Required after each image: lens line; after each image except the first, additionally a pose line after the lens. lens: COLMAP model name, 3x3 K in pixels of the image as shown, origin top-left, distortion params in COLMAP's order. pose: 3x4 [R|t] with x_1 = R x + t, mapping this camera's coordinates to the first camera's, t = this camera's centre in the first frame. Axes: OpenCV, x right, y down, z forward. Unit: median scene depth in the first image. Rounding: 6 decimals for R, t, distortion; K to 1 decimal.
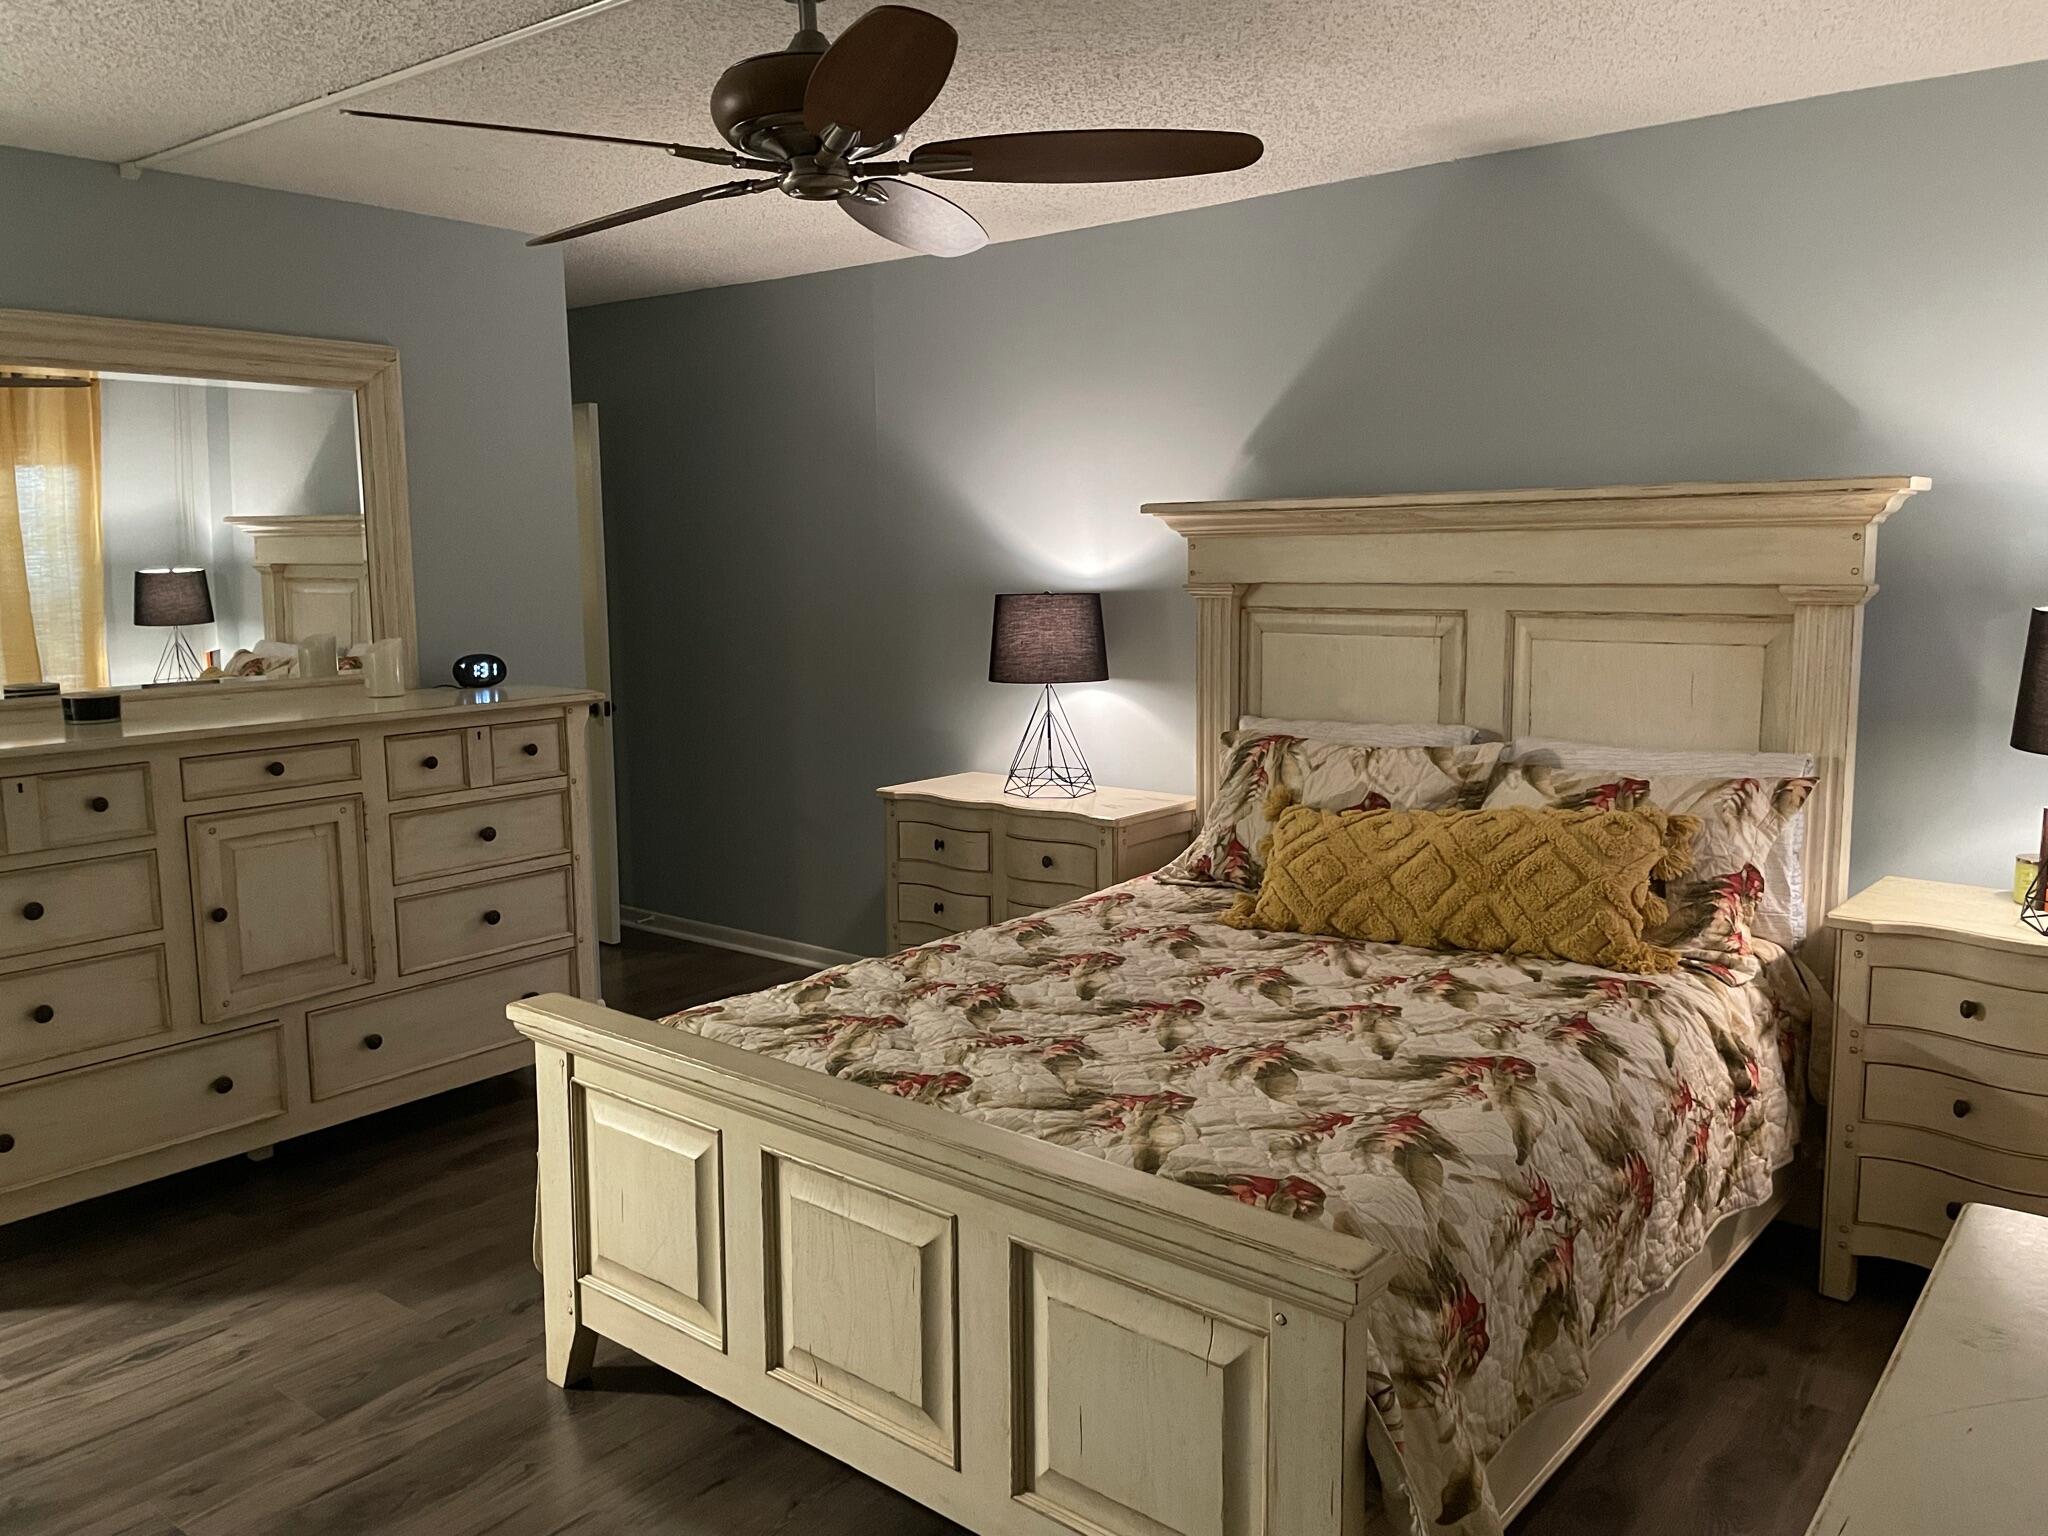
lens RADIAL K [[1536.0, 0, 1023.0], [0, 1536.0, 831.9], [0, 0, 1]] dist [0.123254, -0.174564]
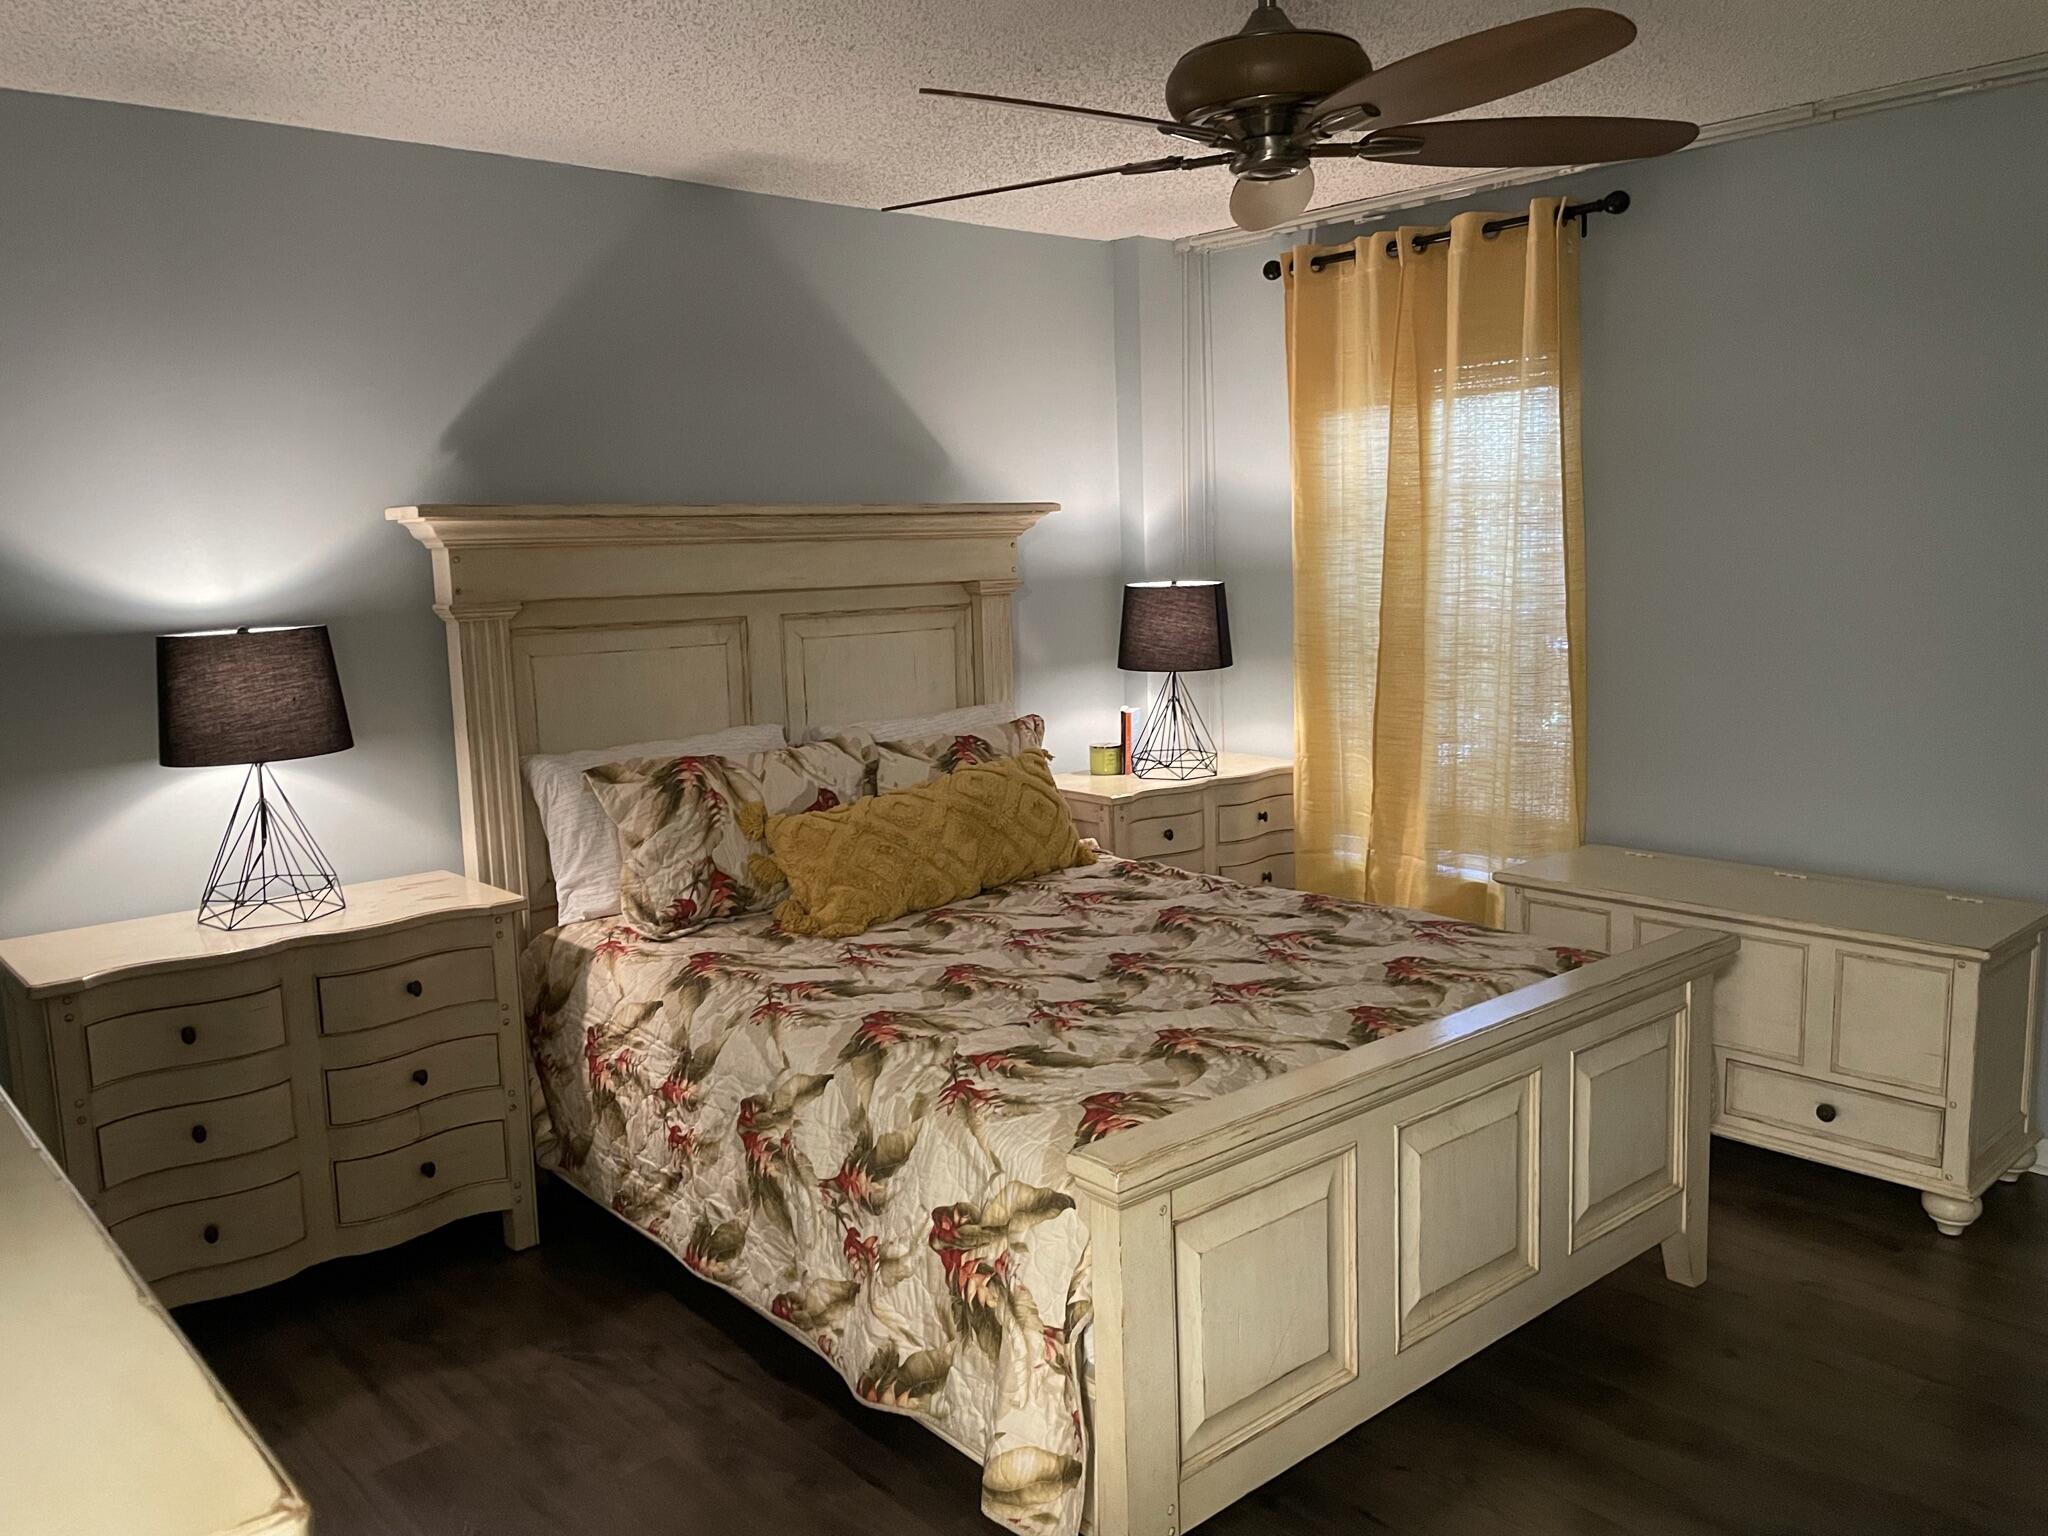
lens RADIAL K [[1536.0, 0, 1023.0], [0, 1536.0, 831.9], [0, 0, 1]] dist [0.123254, -0.174564]
pose [[0.164637, -0.179005, 0.969975, -0.762530], [0.207449, 0.967683, 0.143370, -0.117405], [-0.964292, 0.177616, 0.196451, 0.664133]]
